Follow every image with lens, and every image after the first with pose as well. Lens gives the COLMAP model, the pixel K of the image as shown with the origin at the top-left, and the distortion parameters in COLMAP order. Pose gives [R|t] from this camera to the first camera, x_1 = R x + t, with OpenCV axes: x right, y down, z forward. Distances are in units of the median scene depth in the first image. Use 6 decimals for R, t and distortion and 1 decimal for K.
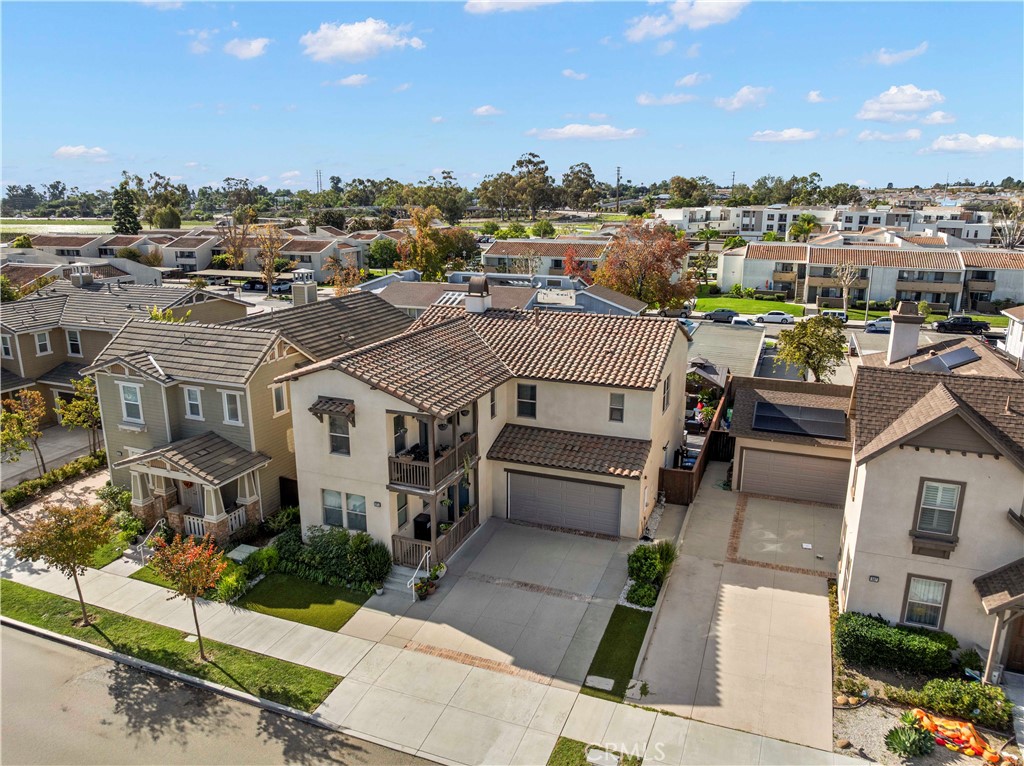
lens RADIAL K [[720.1, 0, 516.4], [0, 720.1, 384.2], [0, 0, 1]] dist [-0.033126, -0.005292]
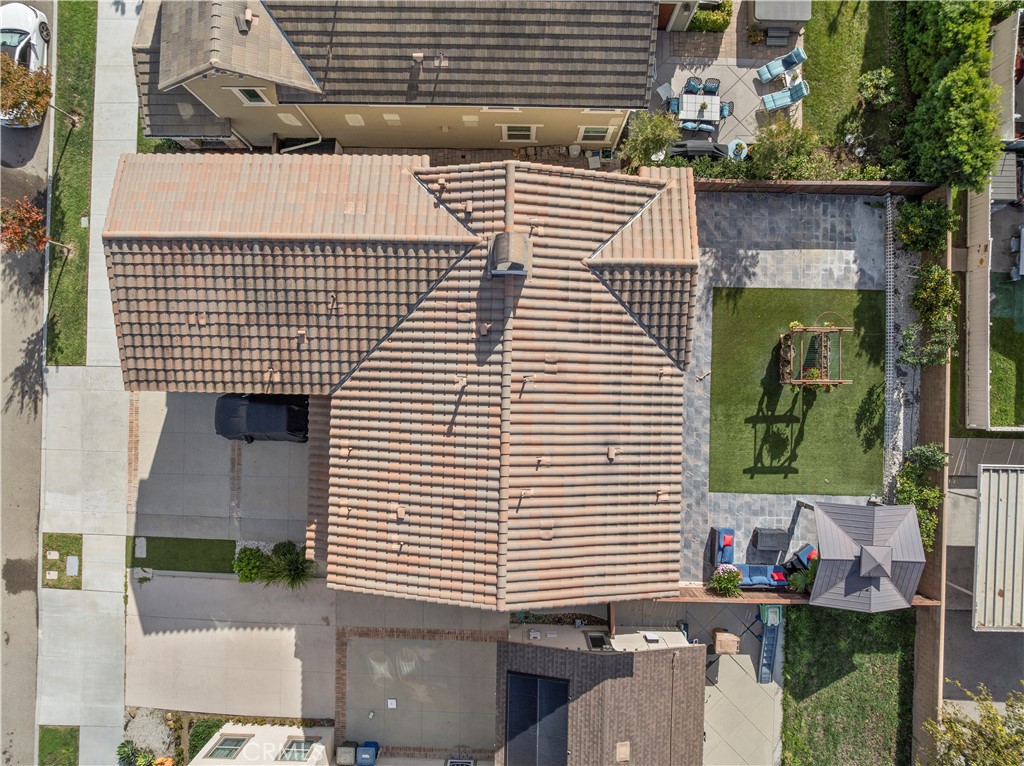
lens RADIAL K [[720.1, 0, 511.5], [0, 720.1, 385.0], [0, 0, 1]] dist [-0.033126, -0.005292]
pose [[0.337396, 0.941304, -0.010507, 0.078890], [-0.215787, 0.088200, 0.972449, -1.086154], [0.916297, -0.325833, 0.232879, 1.451563]]
